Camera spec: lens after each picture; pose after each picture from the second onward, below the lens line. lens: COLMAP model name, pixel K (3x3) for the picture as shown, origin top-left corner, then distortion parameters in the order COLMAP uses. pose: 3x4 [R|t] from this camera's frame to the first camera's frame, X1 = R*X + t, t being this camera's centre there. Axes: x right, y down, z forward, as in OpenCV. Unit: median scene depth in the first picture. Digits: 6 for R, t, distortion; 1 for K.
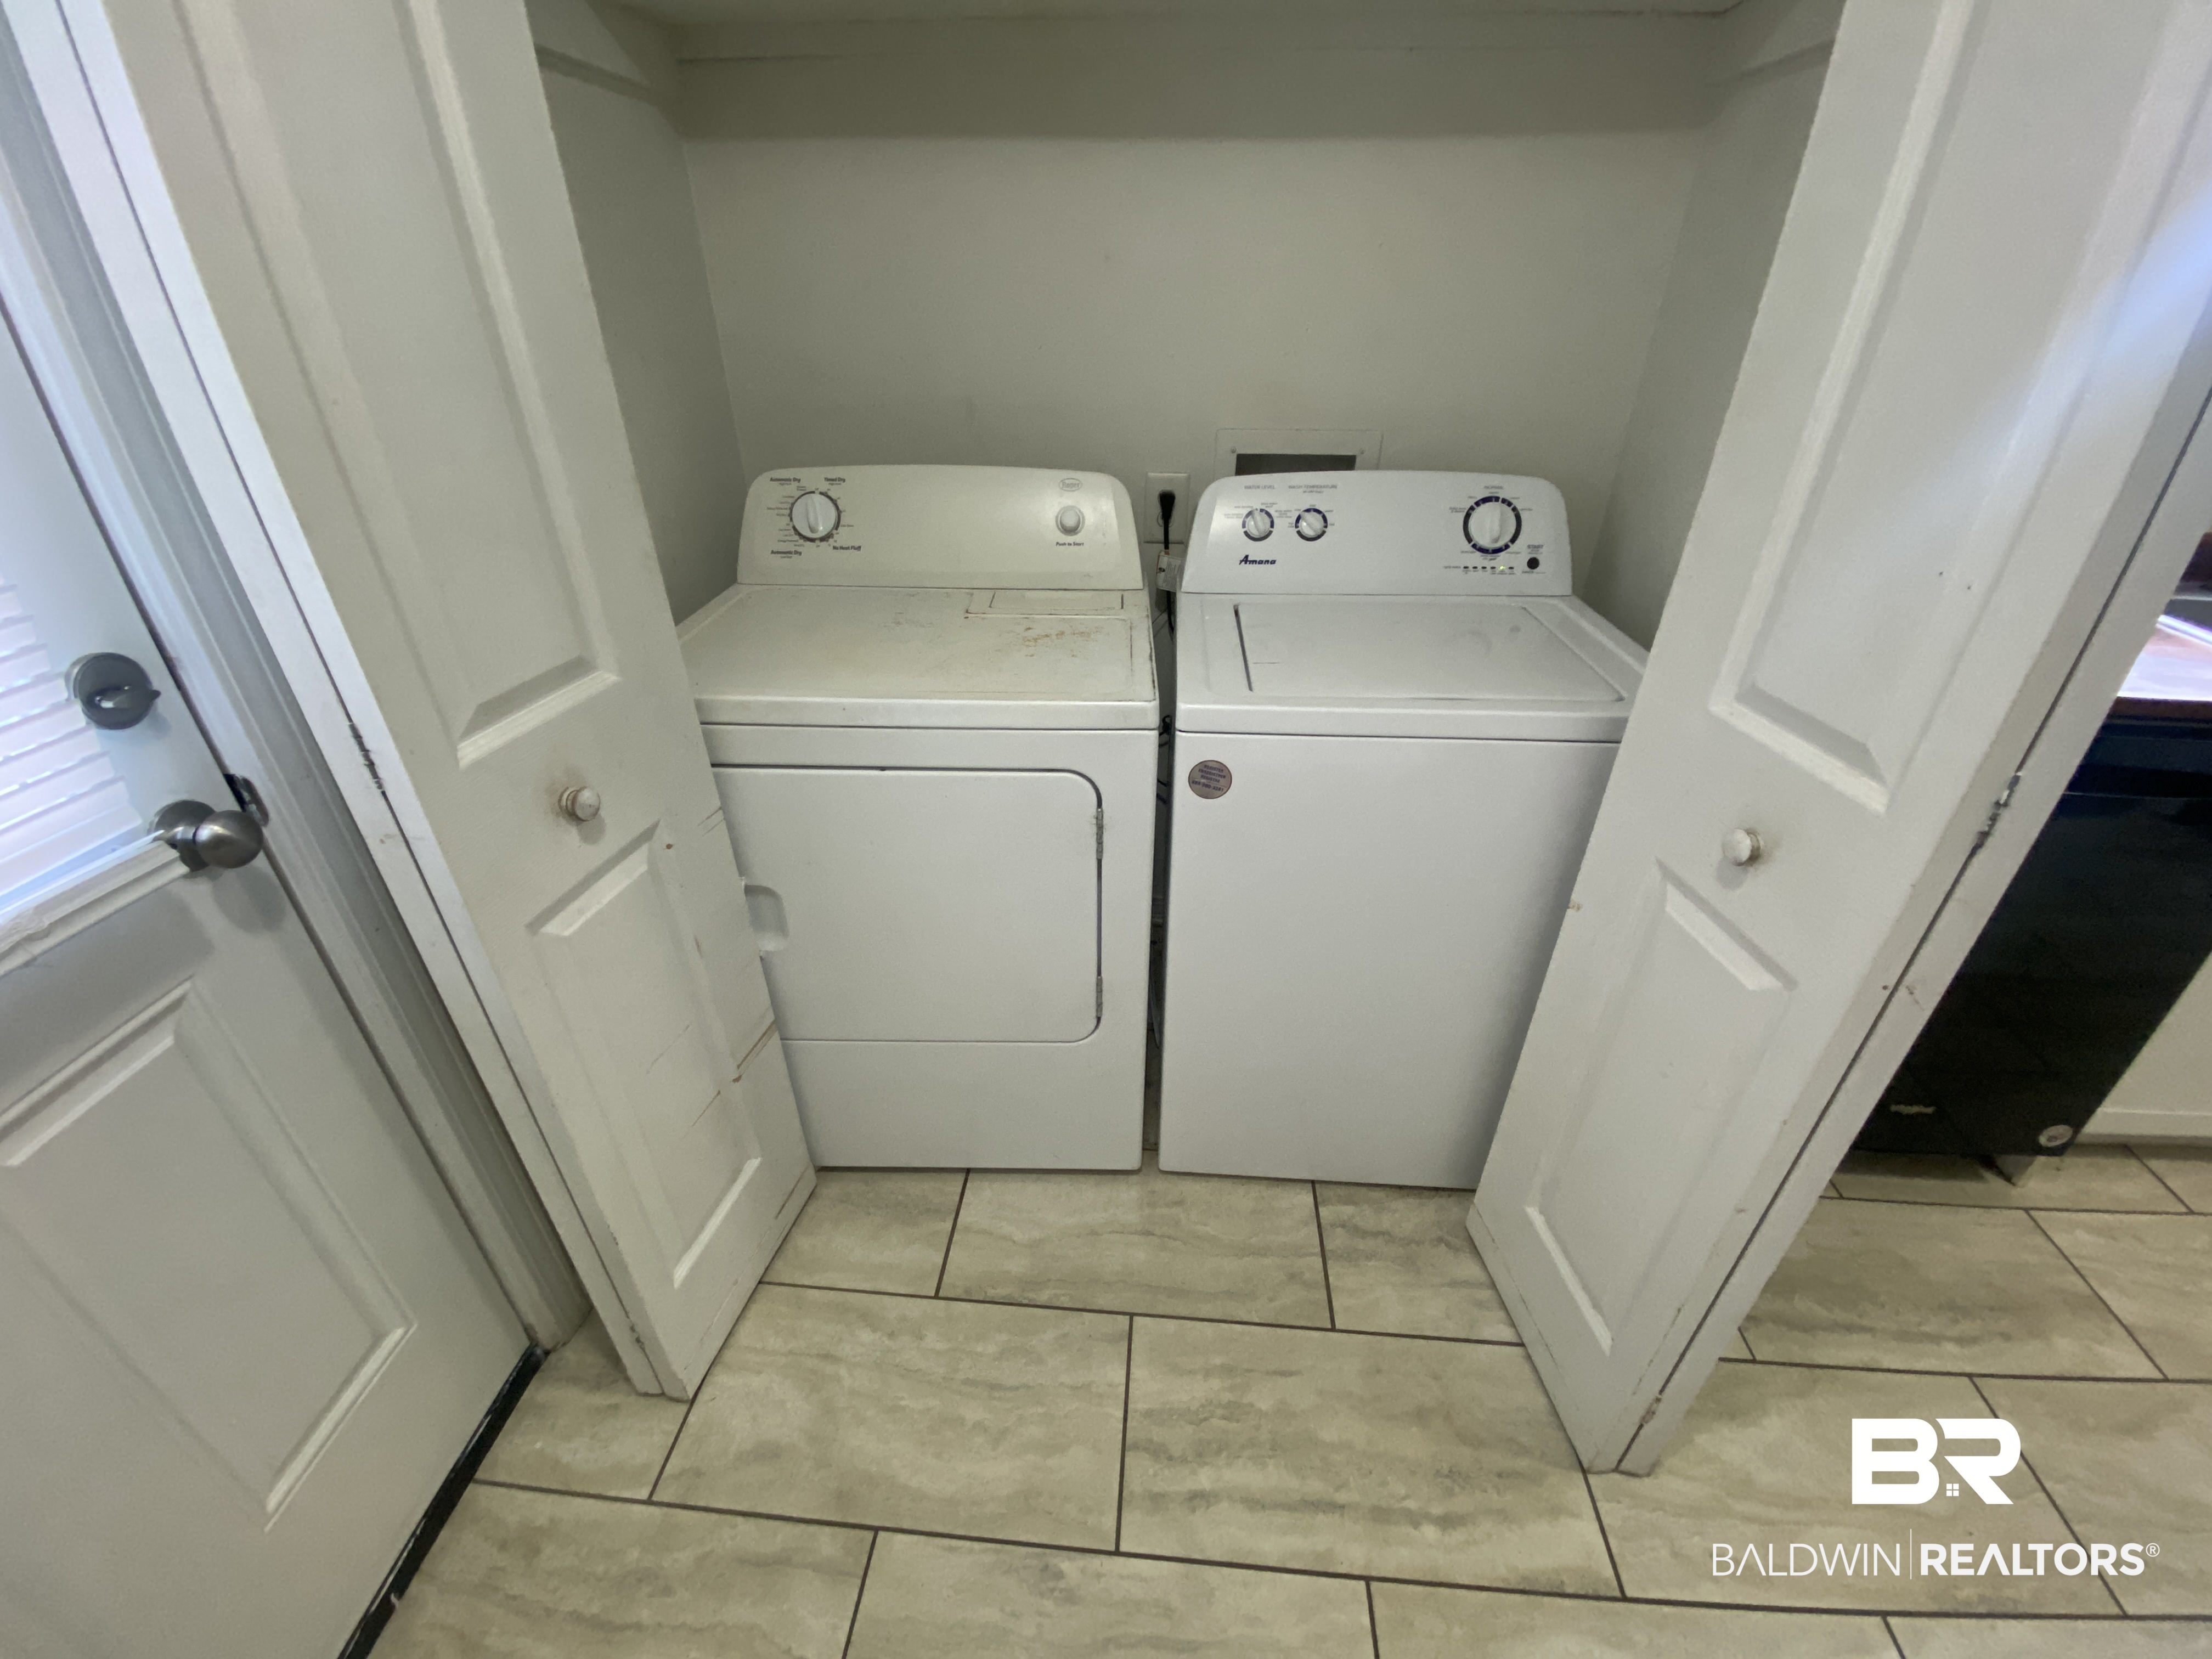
lens RADIAL K [[886.8, 0, 1106.0], [0, 886.8, 832.2], [0, 0, 1]] dist [0.015894, -0.019740]
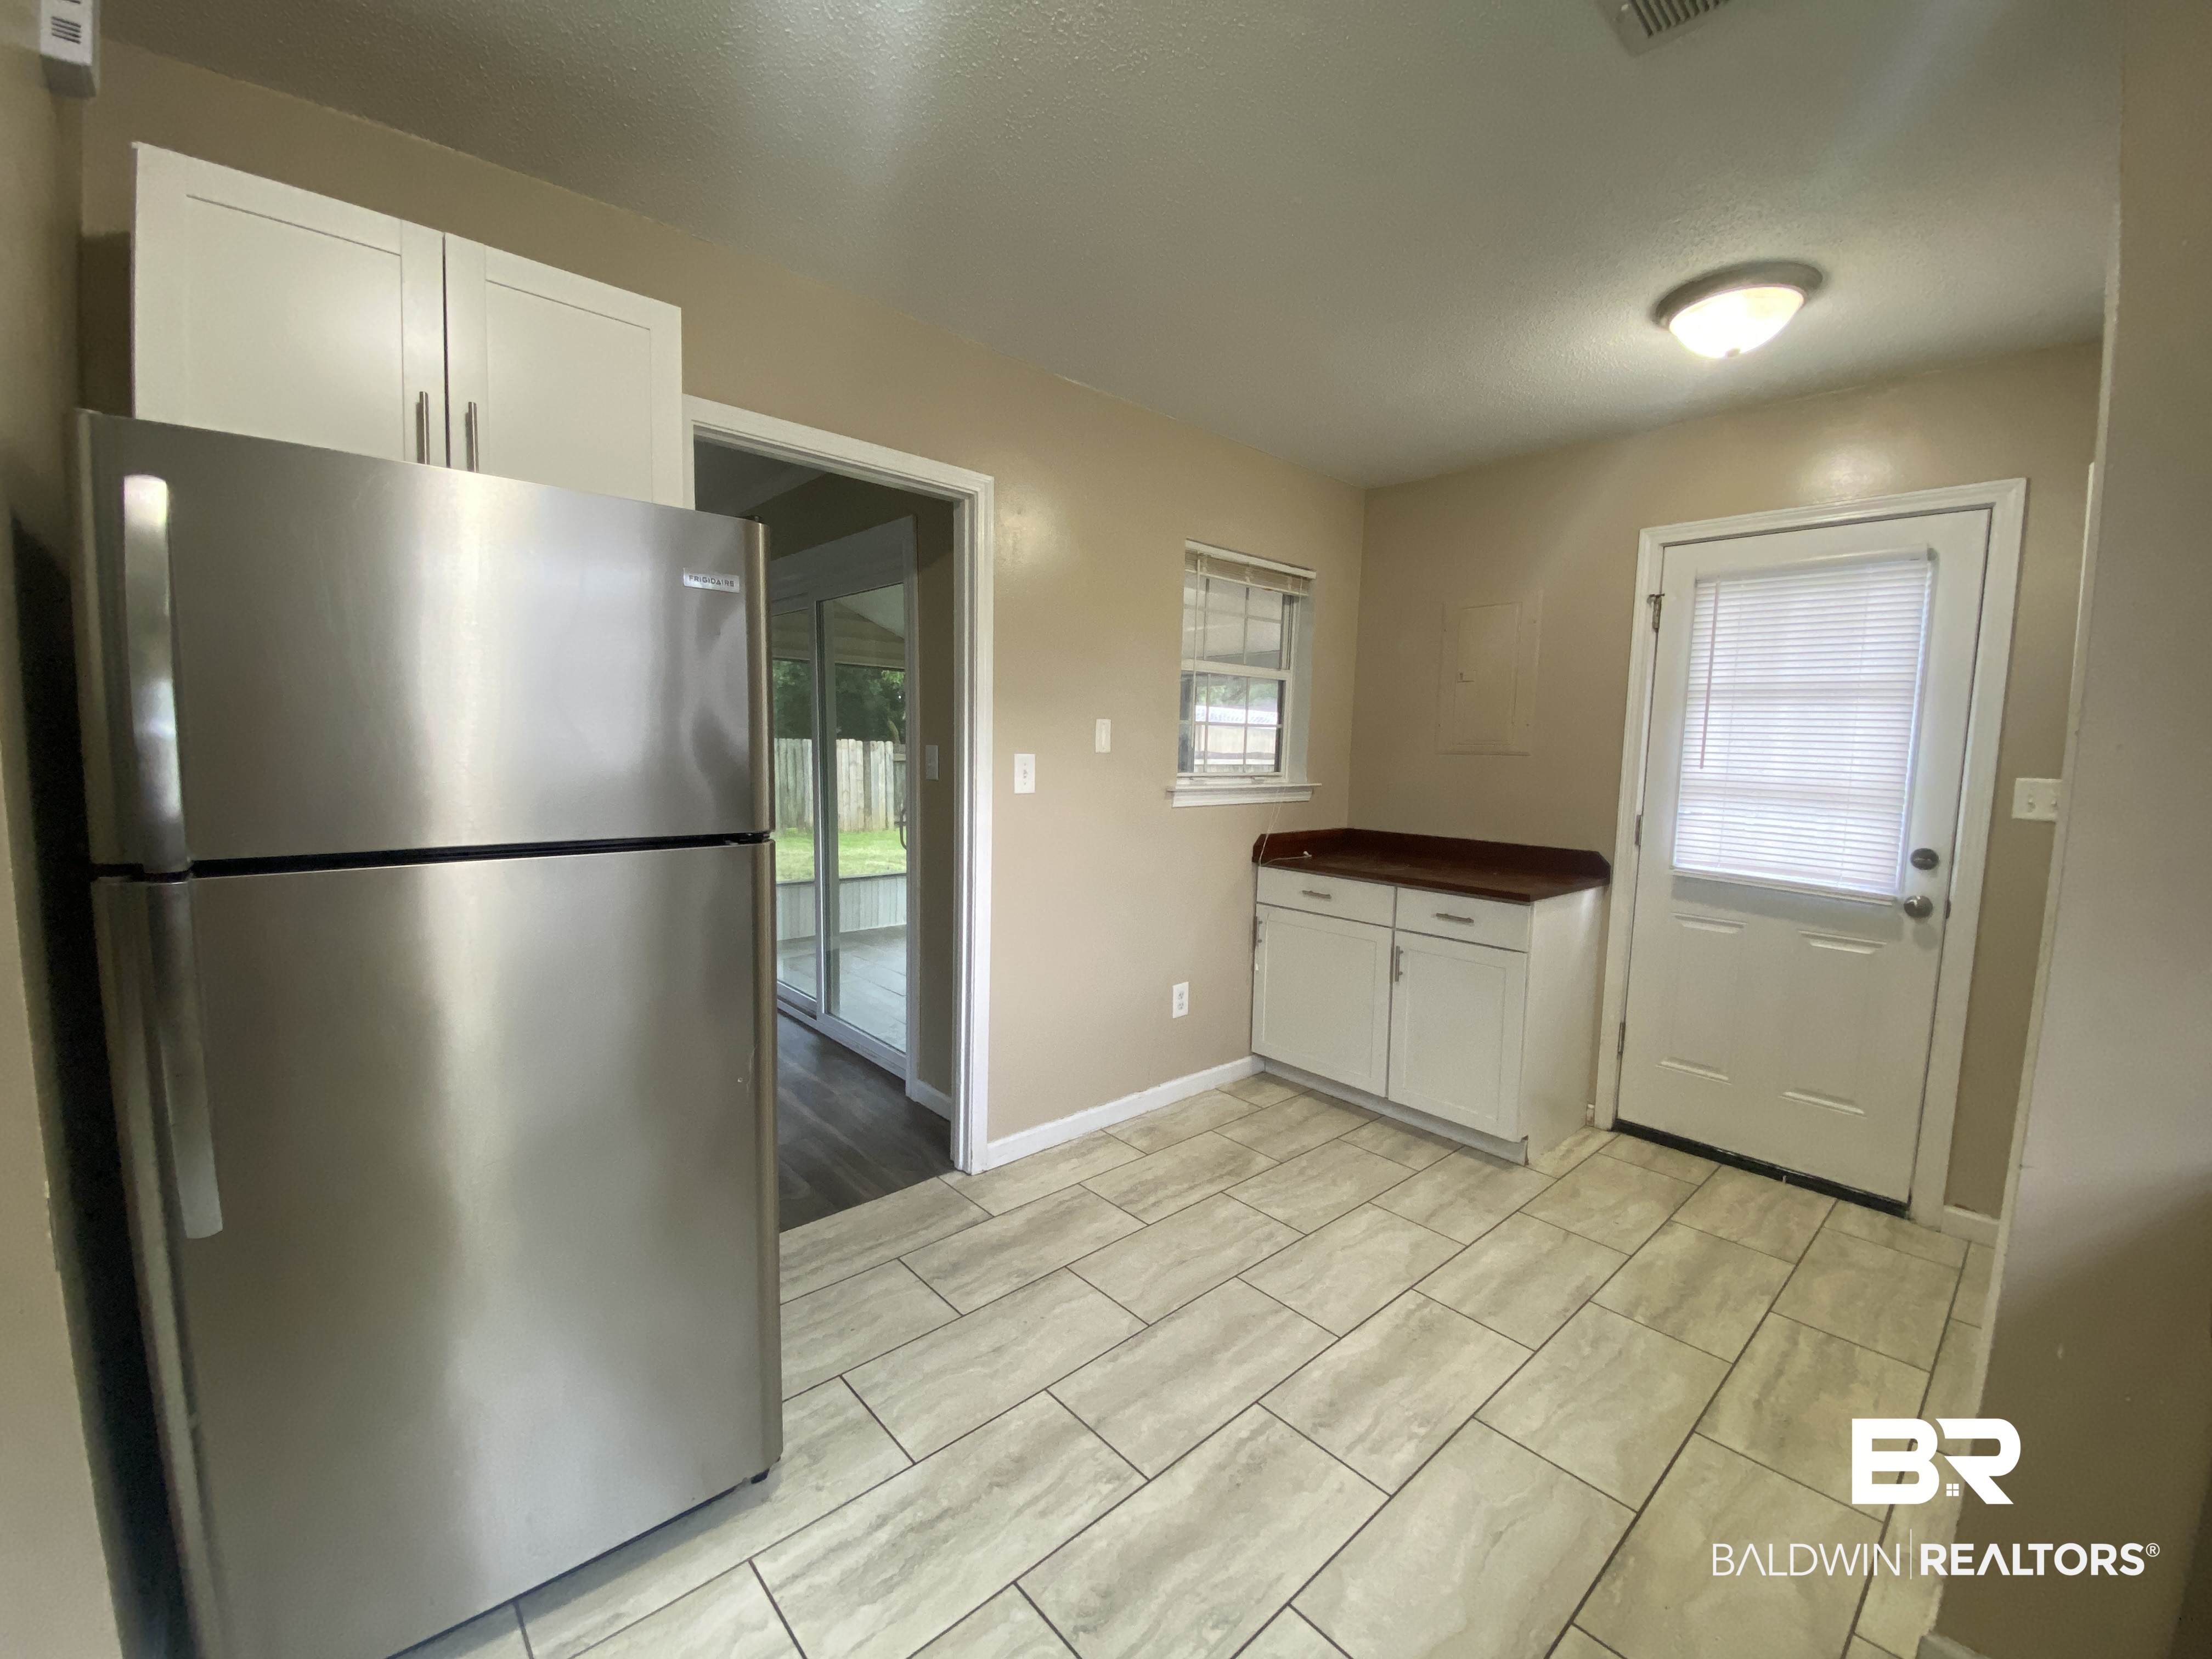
lens RADIAL K [[886.8, 0, 1106.0], [0, 886.8, 832.2], [0, 0, 1]] dist [0.015894, -0.019740]
pose [[-0.684721, 0.056525, -0.726610, 2.027534], [-0.383342, 0.819997, 0.425033, -0.278627], [0.619843, 0.569569, -0.539801, 0.464116]]
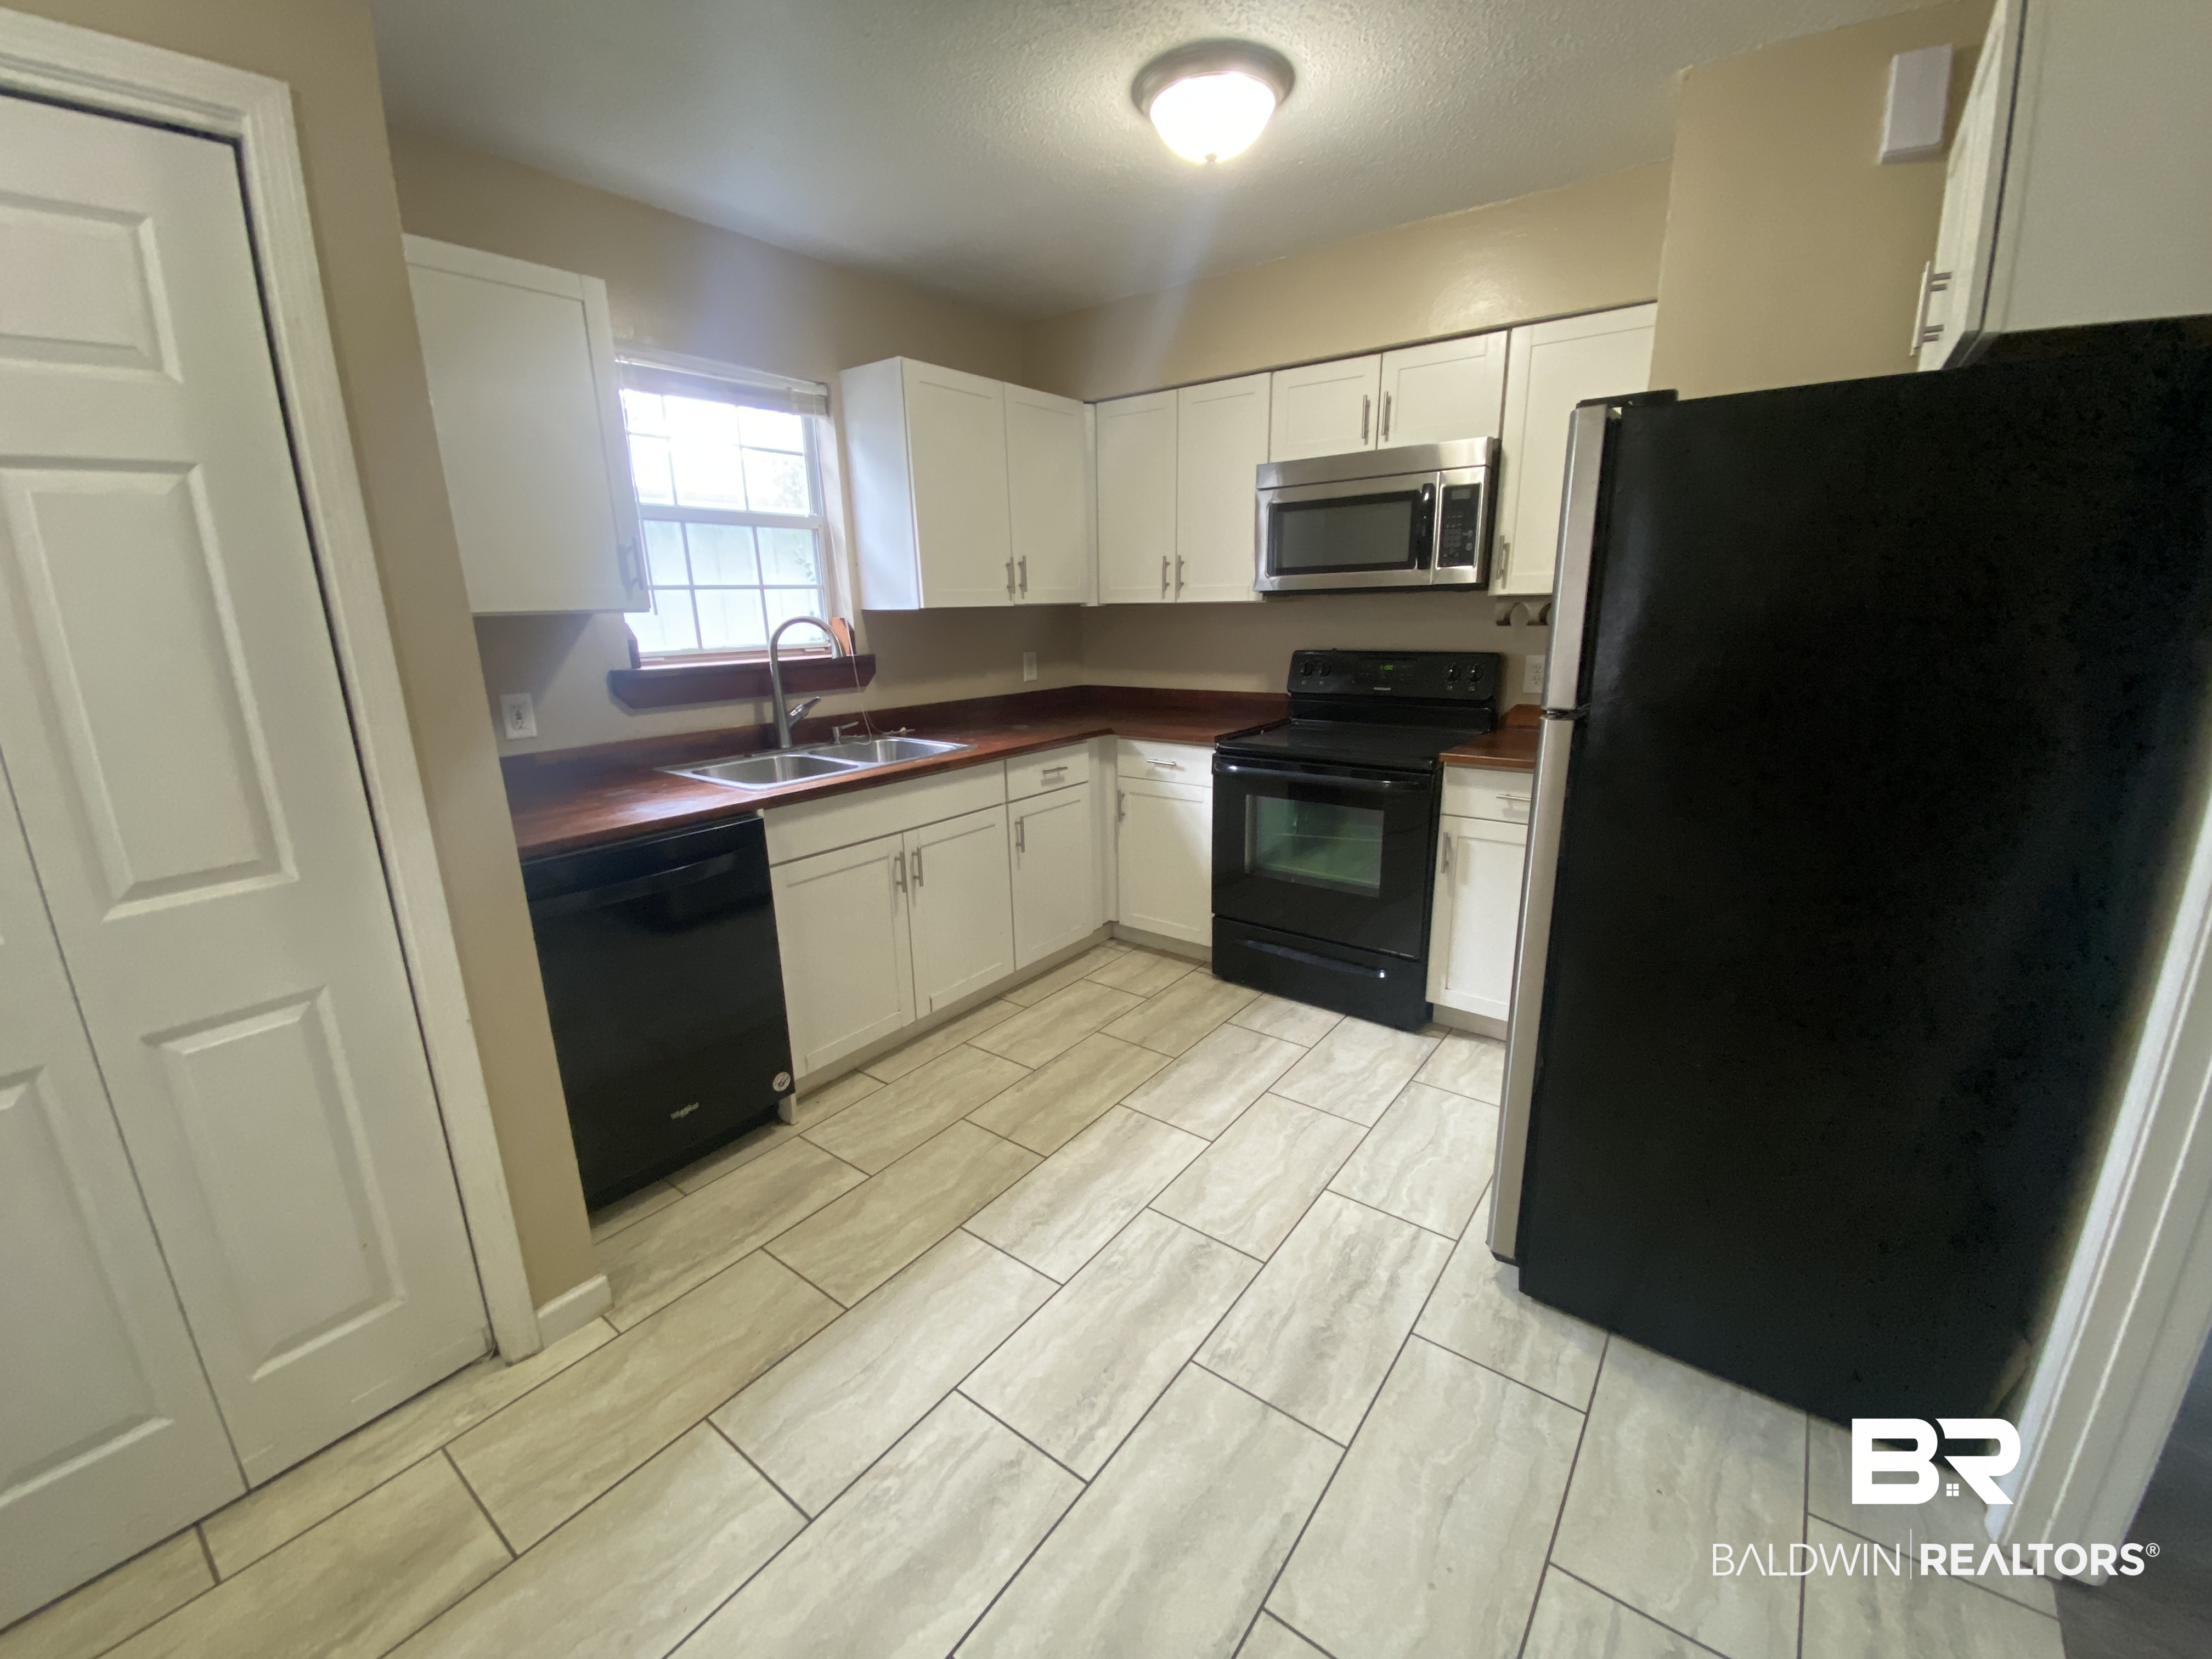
lens RADIAL K [[886.8, 0, 1106.0], [0, 886.8, 832.2], [0, 0, 1]] dist [0.015894, -0.019740]
pose [[0.534216, -0.223581, 0.815245, 0.201848], [0.436395, 0.898891, -0.039441, 0.286336], [-0.723998, 0.376839, 0.577771, -0.585623]]
